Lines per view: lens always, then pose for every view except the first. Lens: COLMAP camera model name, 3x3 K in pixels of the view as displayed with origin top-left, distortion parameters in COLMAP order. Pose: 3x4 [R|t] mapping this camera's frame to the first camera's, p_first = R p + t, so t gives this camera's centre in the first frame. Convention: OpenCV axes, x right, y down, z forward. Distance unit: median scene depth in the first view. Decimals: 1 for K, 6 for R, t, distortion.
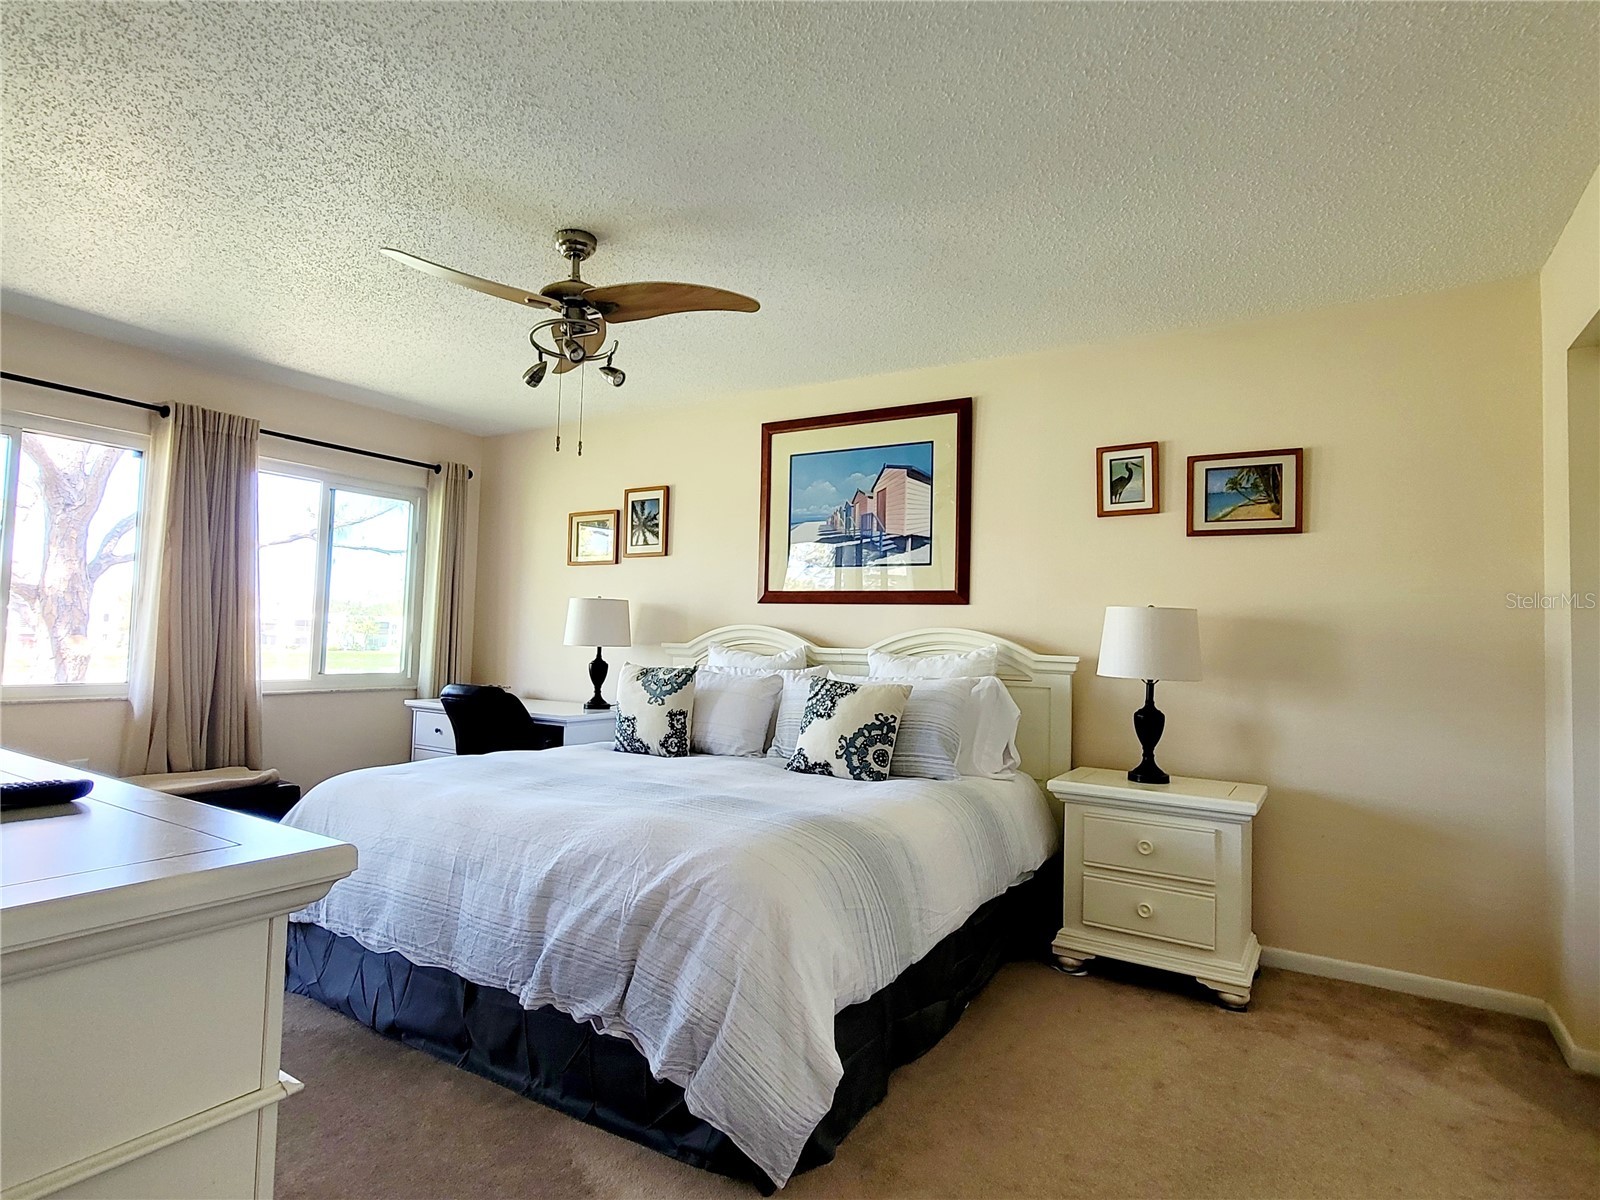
lens RADIAL K [[859.5, 0, 801.1], [0, 859.5, 600.9], [0, 0, 1]] dist [-0.002402, 0.000000]
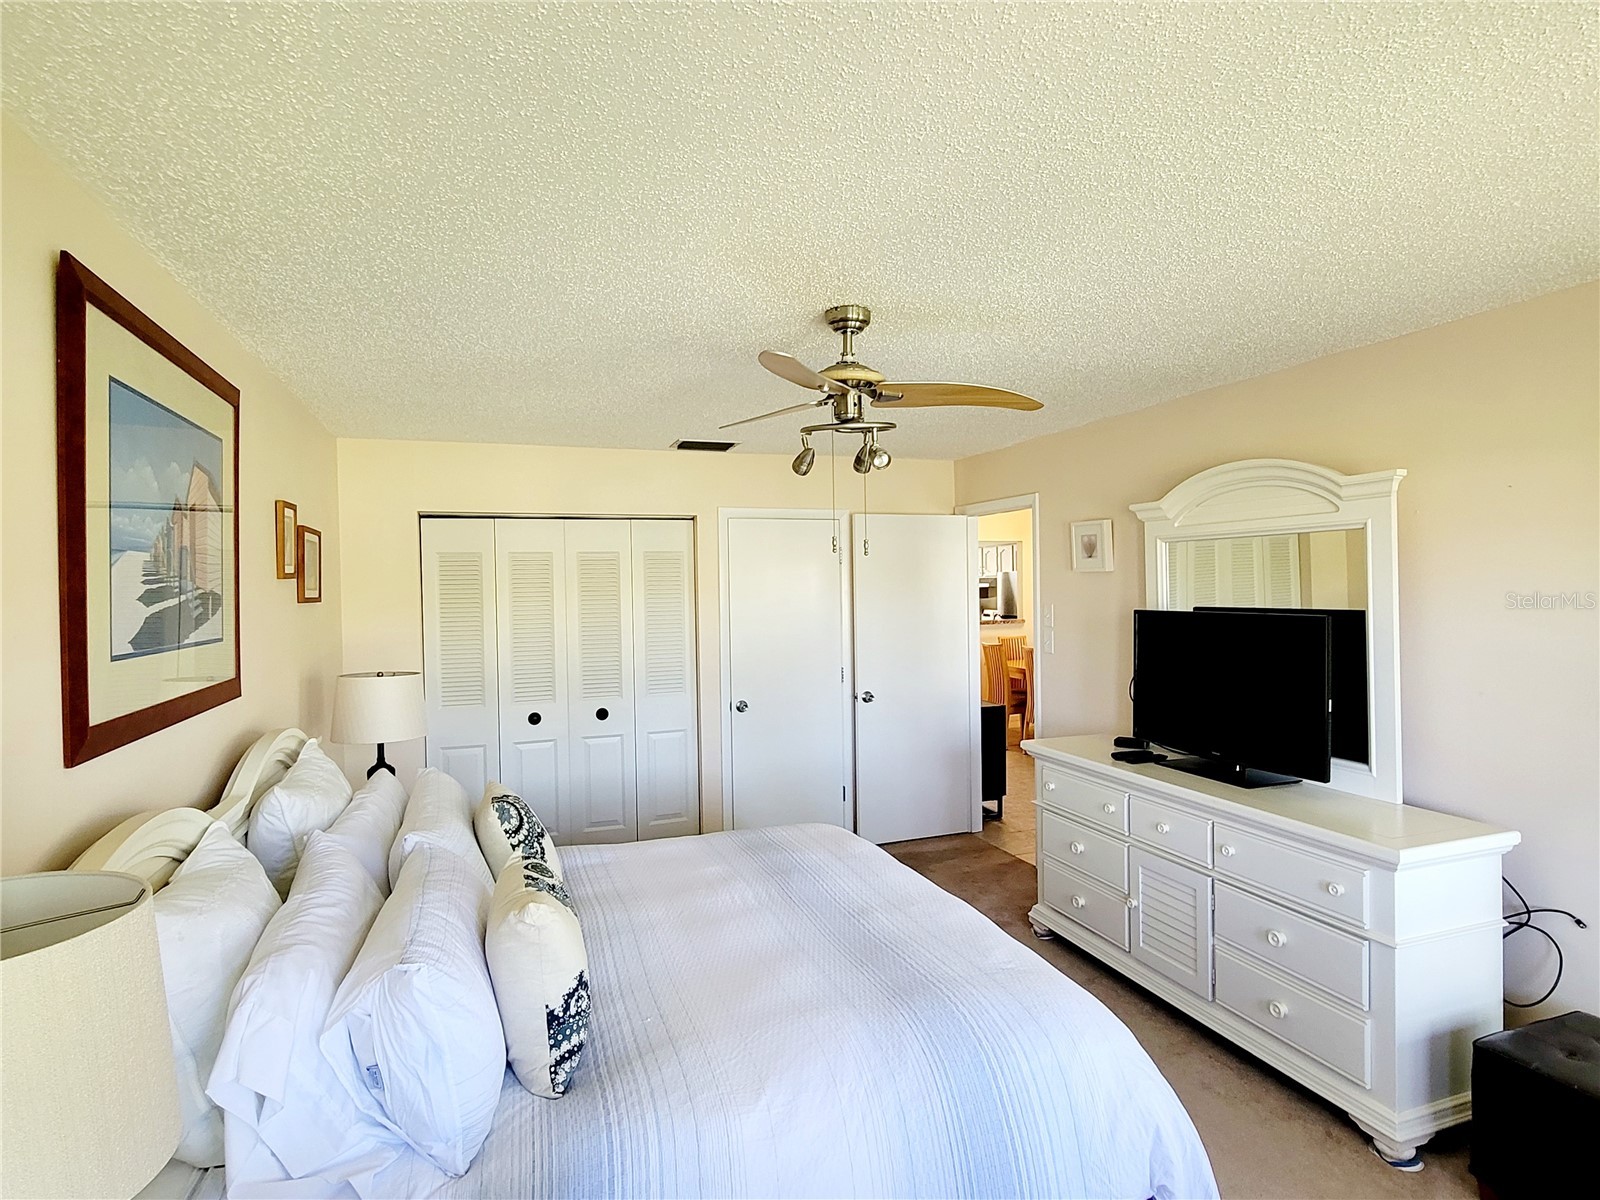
lens RADIAL K [[859.5, 0, 800.1], [0, 859.5, 588.7], [0, 0, 1]] dist [-0.002402, 0.000000]
pose [[-0.777842, -0.016187, 0.628252, -0.548828], [-0.028518, 0.999548, -0.009555, -0.083146], [-0.627813, -0.025349, -0.777951, 1.191800]]
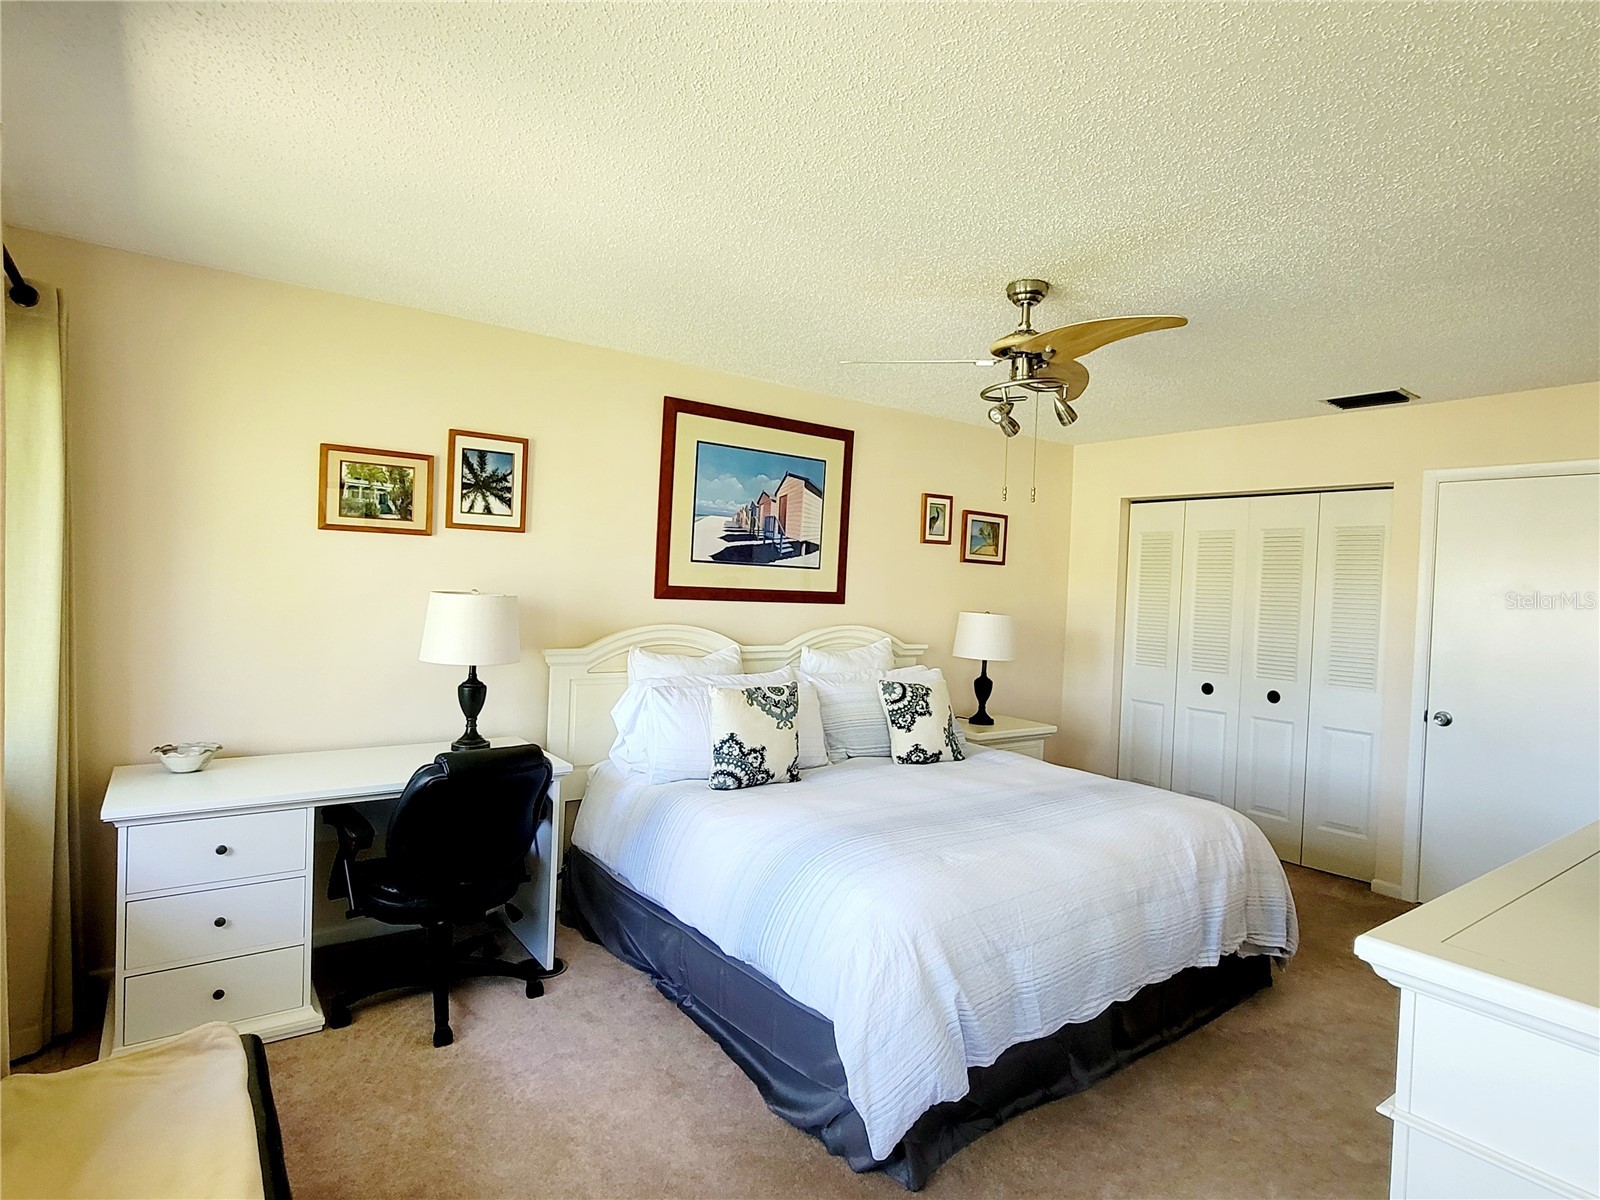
lens RADIAL K [[859.5, 0, 799.6], [0, 859.5, 597.6], [0, 0, 1]] dist [-0.002402, 0.000000]
pose [[0.375270, -0.025797, 0.926557, -0.902610], [-0.070283, 0.995943, 0.056194, -0.065085], [-0.924247, -0.086209, 0.371934, 0.579042]]
